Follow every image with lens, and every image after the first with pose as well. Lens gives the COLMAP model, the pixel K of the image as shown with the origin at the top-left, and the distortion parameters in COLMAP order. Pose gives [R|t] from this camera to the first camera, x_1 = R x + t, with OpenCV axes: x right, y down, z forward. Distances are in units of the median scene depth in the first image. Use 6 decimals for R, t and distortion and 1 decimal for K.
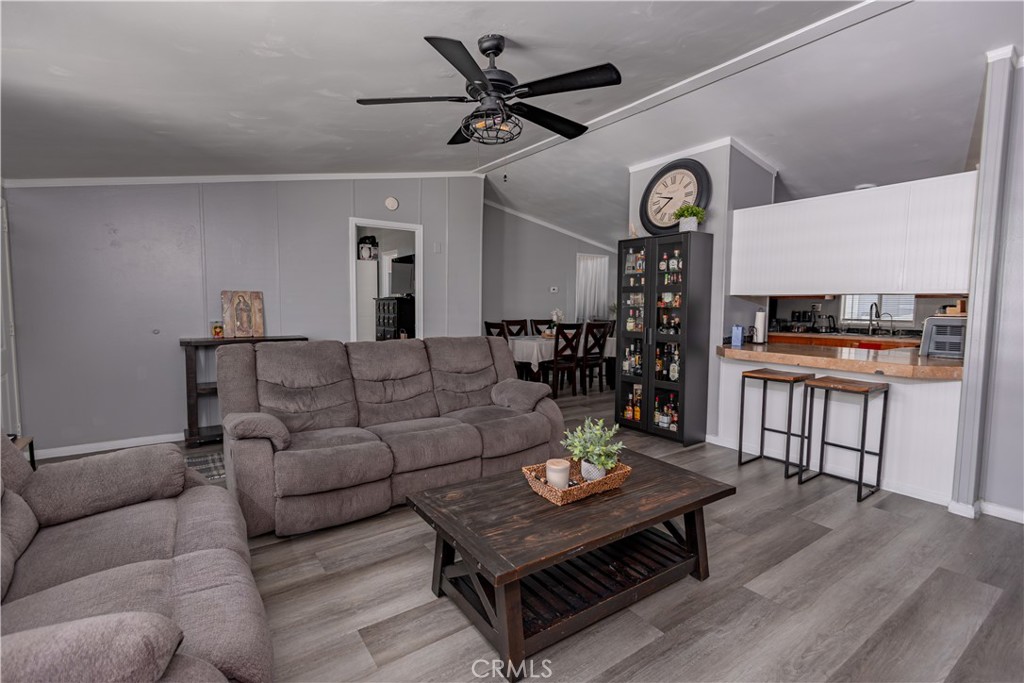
lens RADIAL K [[471.8, 0, 511.6], [0, 471.8, 342.4], [0, 0, 1]] dist [-0.001873, -0.000293]
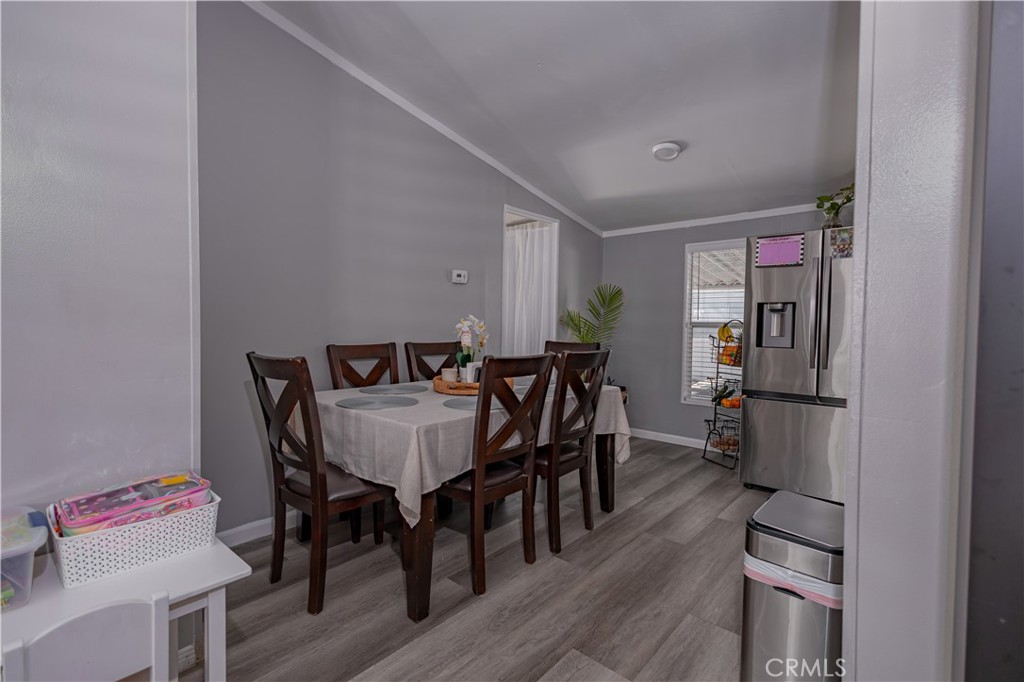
lens RADIAL K [[471.8, 0, 511.1], [0, 471.8, 340.2], [0, 0, 1]] dist [-0.001873, -0.000293]
pose [[0.973396, -0.002494, 0.229117, 0.041419], [0.013077, 0.998916, -0.044684, -0.036346], [-0.228757, 0.046492, 0.972373, 0.674427]]
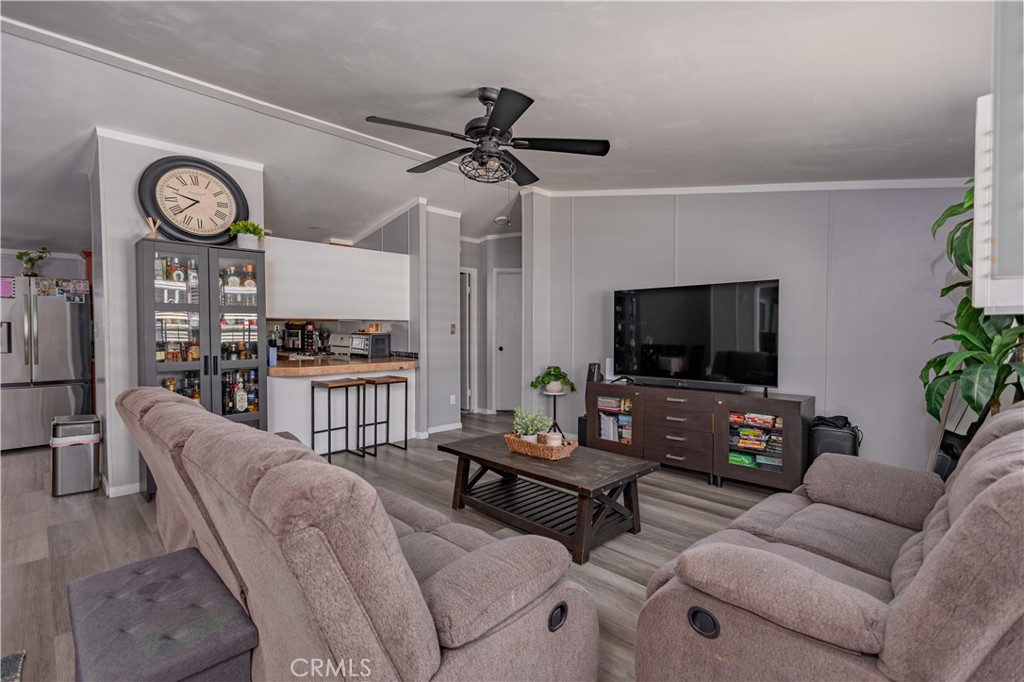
lens RADIAL K [[471.8, 0, 511.9], [0, 471.8, 337.1], [0, 0, 1]] dist [-0.001873, -0.000293]
pose [[-0.181237, -0.027878, 0.983044, -0.428715], [0.075346, 0.996267, 0.042143, -0.039902], [-0.980549, 0.081706, -0.178460, 0.439542]]
